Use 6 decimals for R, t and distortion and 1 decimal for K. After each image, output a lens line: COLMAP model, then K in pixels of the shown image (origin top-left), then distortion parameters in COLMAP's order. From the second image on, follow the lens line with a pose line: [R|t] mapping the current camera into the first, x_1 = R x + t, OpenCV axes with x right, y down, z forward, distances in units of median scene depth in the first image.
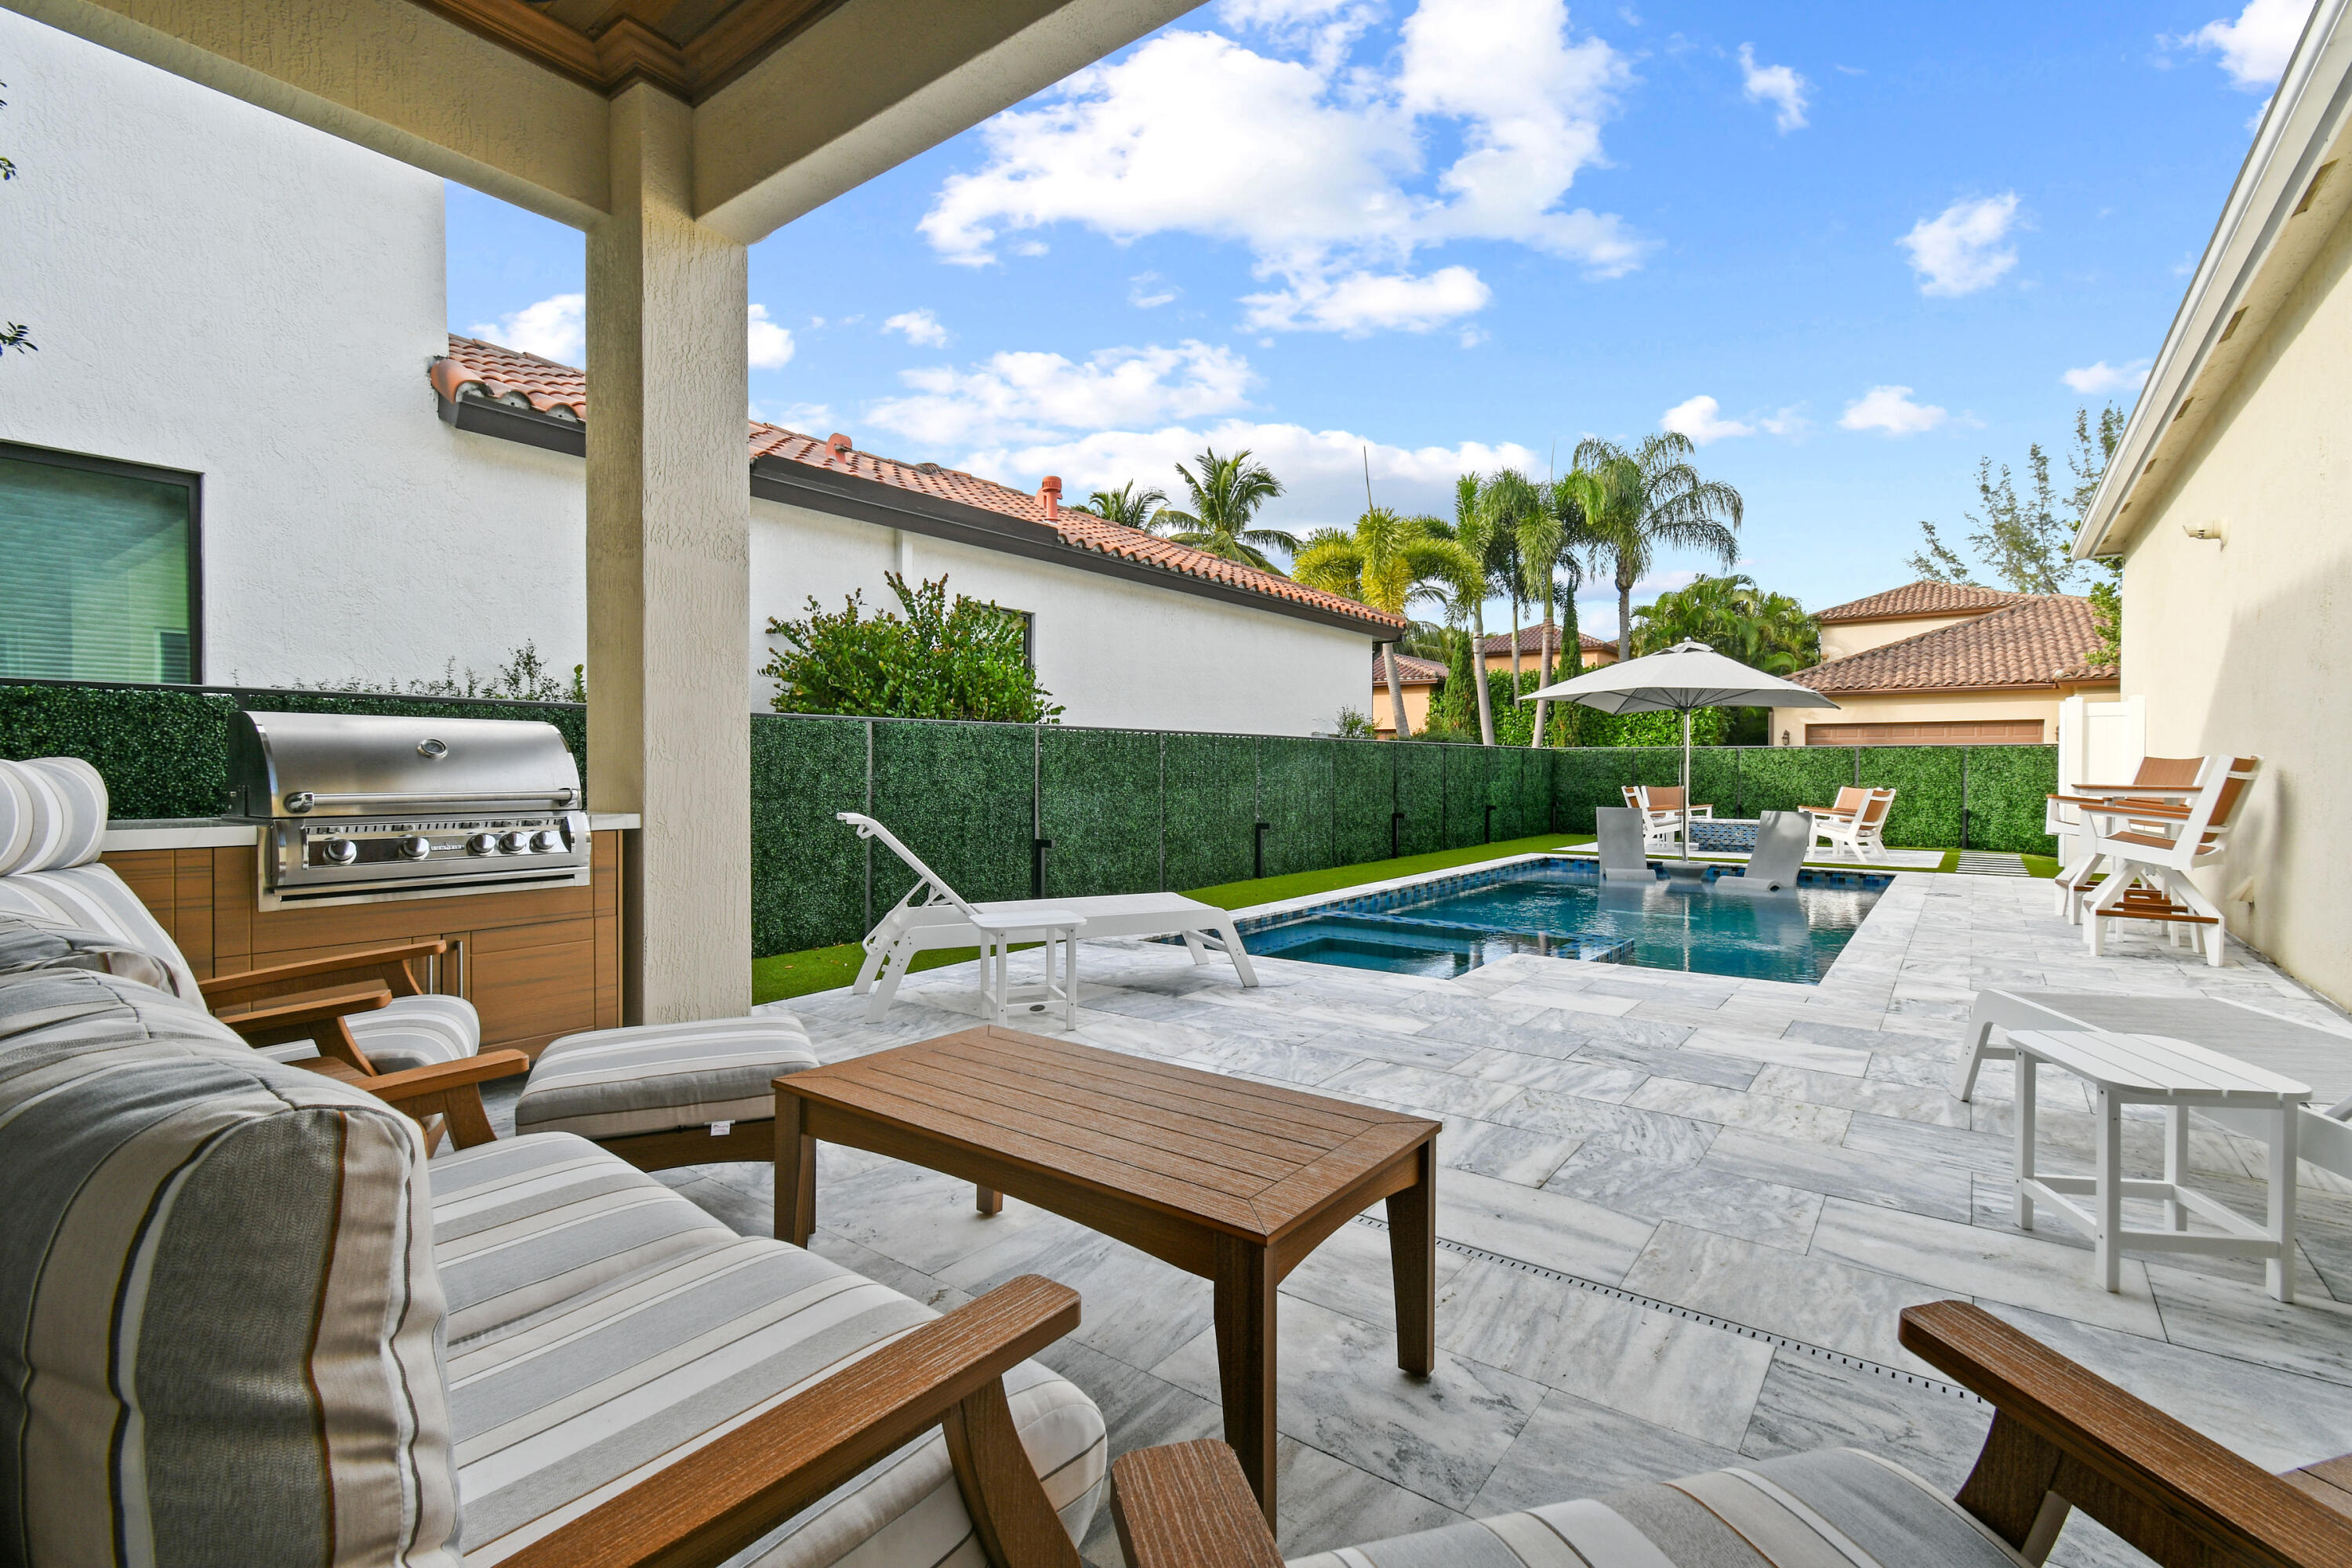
lens RADIAL K [[1046.2, 0, 1193.3], [0, 1046.2, 774.8], [0, 0, 1]] dist [0.002253, -0.001609]
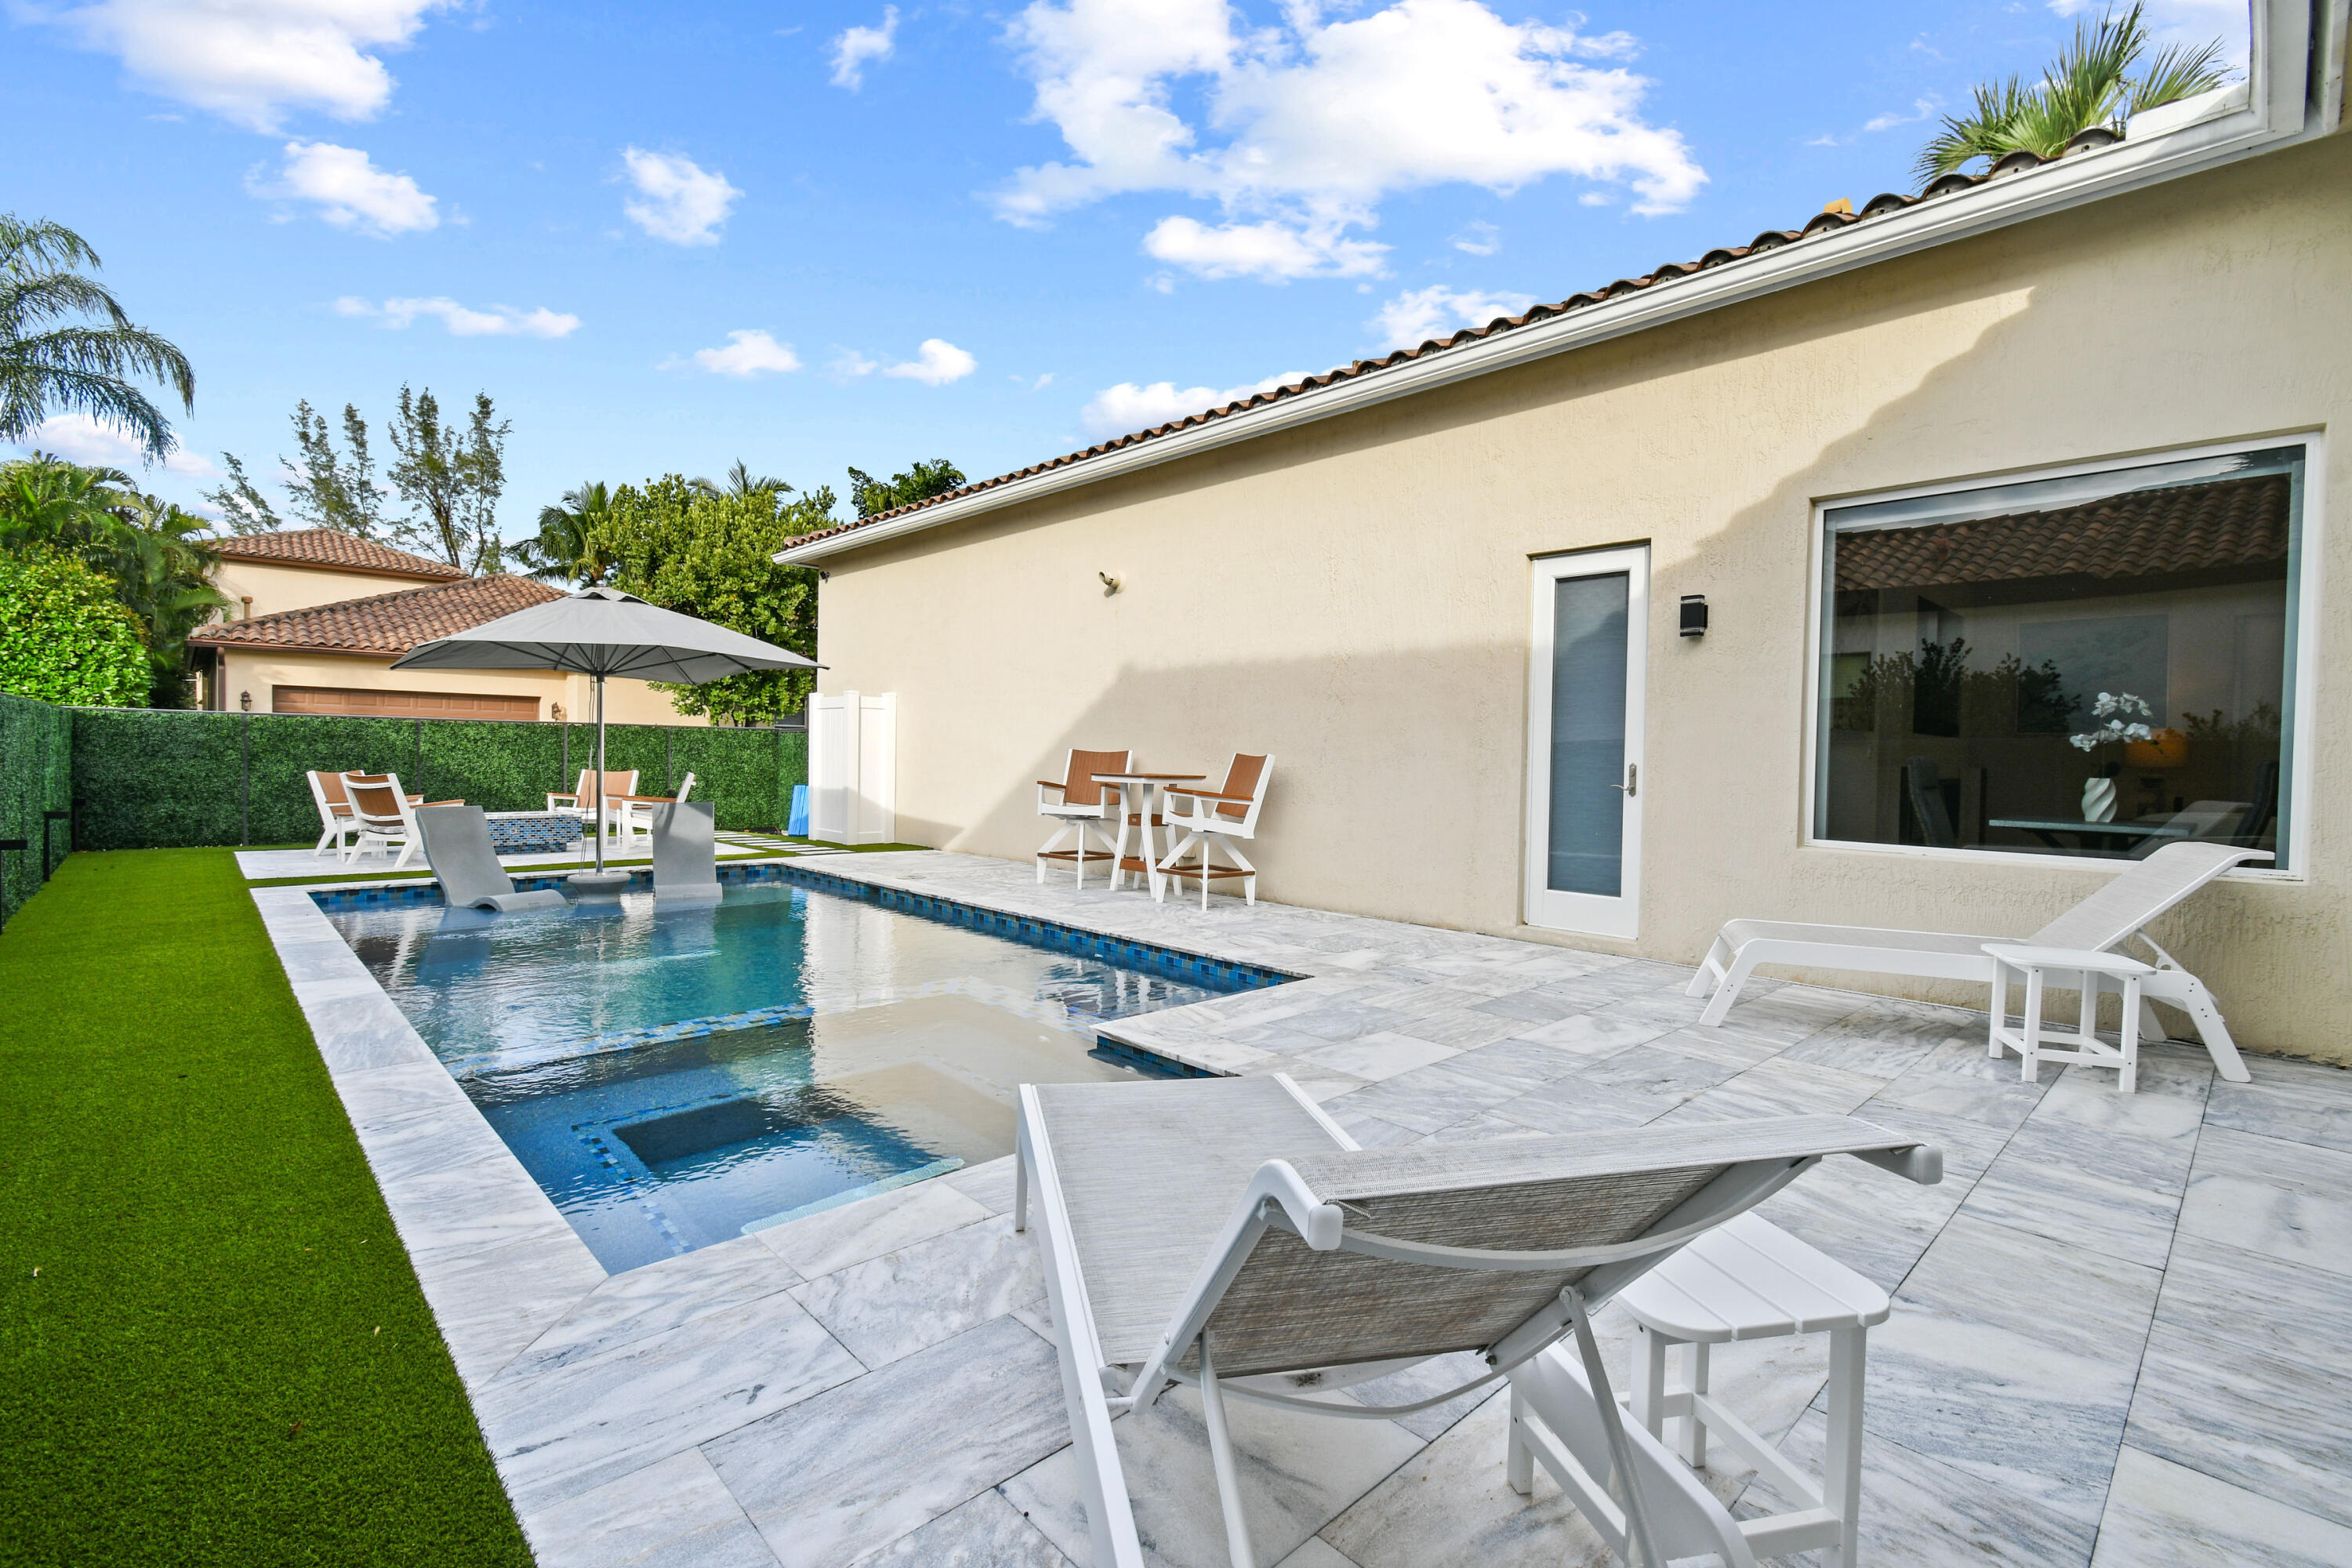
lens RADIAL K [[1046.2, 0, 1193.3], [0, 1046.2, 774.8], [0, 0, 1]] dist [0.002253, -0.001609]
pose [[0.164605, -0.017173, 0.986210, -0.084349], [-0.011579, 0.999746, 0.019342, -0.003646], [-0.986292, -0.014603, 0.164364, 0.177289]]
